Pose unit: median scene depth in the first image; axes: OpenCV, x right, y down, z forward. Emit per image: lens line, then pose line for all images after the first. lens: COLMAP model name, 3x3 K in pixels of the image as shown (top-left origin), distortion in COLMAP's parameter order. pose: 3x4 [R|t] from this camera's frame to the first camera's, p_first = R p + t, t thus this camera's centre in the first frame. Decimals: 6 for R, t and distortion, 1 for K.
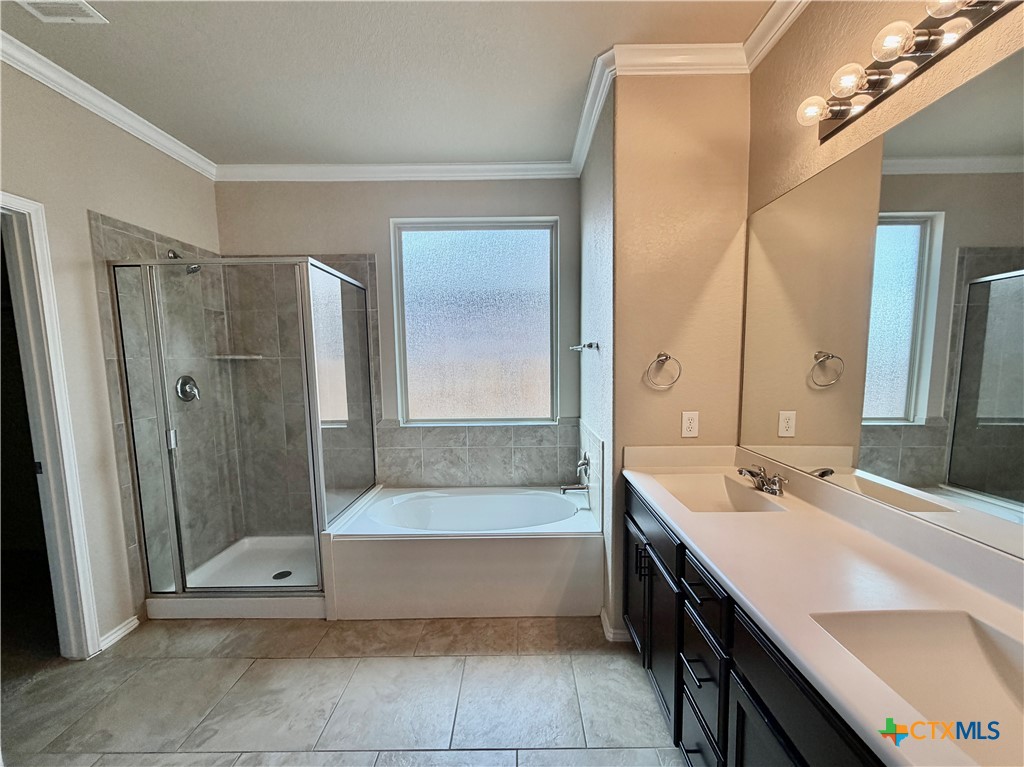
lens RADIAL K [[445.7, 0, 516.0], [0, 445.7, 391.0], [0, 0, 1]] dist [-0.000015, -0.000117]
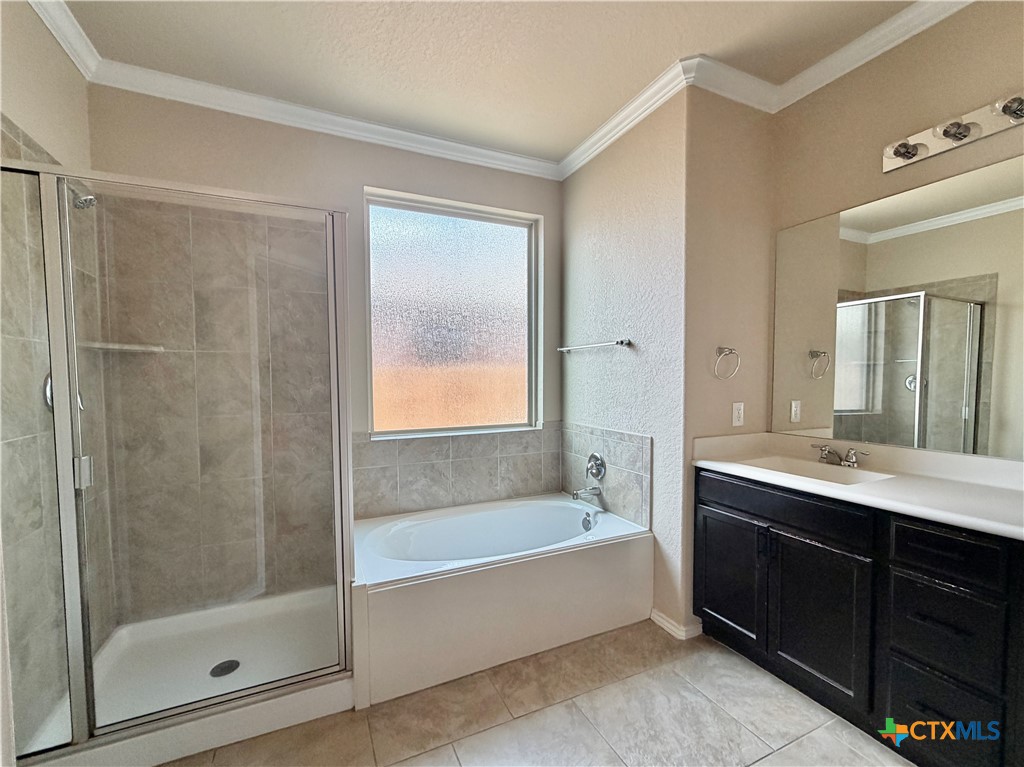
lens RADIAL K [[441.4, 0, 512.0], [0, 441.4, 383.5], [0, 0, 1]] dist [-0.000753, 0.000885]
pose [[0.908139, -0.001903, 0.418665, -0.361125], [0.026743, 0.998211, -0.053472, 0.026276], [-0.417814, 0.059756, 0.906565, 0.163233]]
